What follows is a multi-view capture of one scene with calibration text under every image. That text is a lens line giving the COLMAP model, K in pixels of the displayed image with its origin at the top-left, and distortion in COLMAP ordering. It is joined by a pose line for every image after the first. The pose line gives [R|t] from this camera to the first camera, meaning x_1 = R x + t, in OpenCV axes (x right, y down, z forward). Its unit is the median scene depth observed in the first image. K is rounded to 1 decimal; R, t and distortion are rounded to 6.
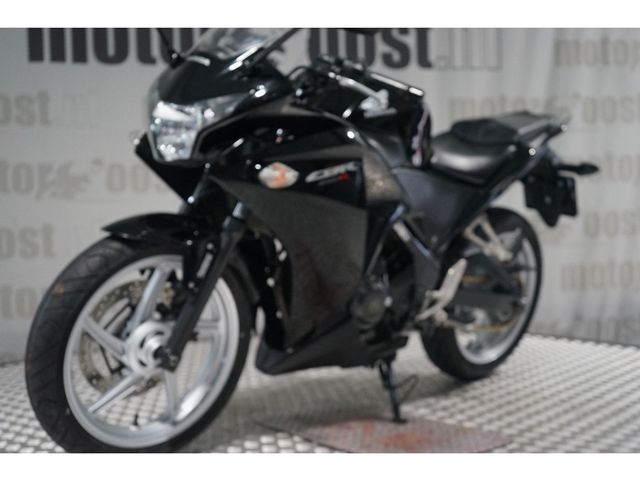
lens RADIAL K [[839.9, 0, 320.0], [0, 839.9, 240.0], [0, 0, 1]] dist [0.067575, -0.001227]
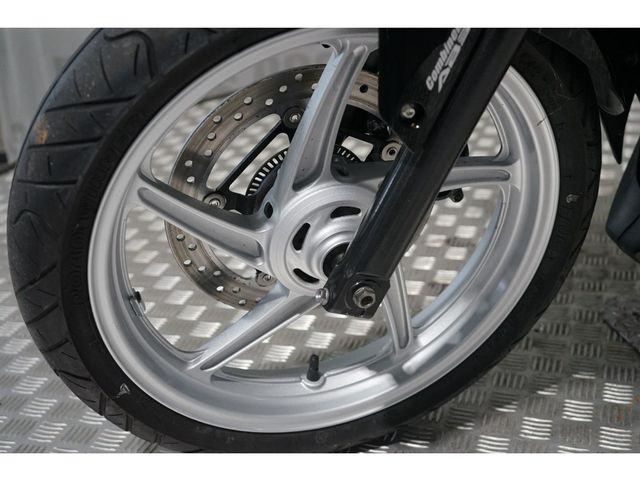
lens RADIAL K [[839.9, 0, 320.0], [0, 839.9, 240.0], [0, 0, 1]] dist [0.067575, -0.001227]
pose [[0.893579, 0.150559, -0.422905, -0.028289], [0.040562, 0.911146, 0.410083, -0.041588], [0.447070, -0.383596, 0.808073, 0.657676]]
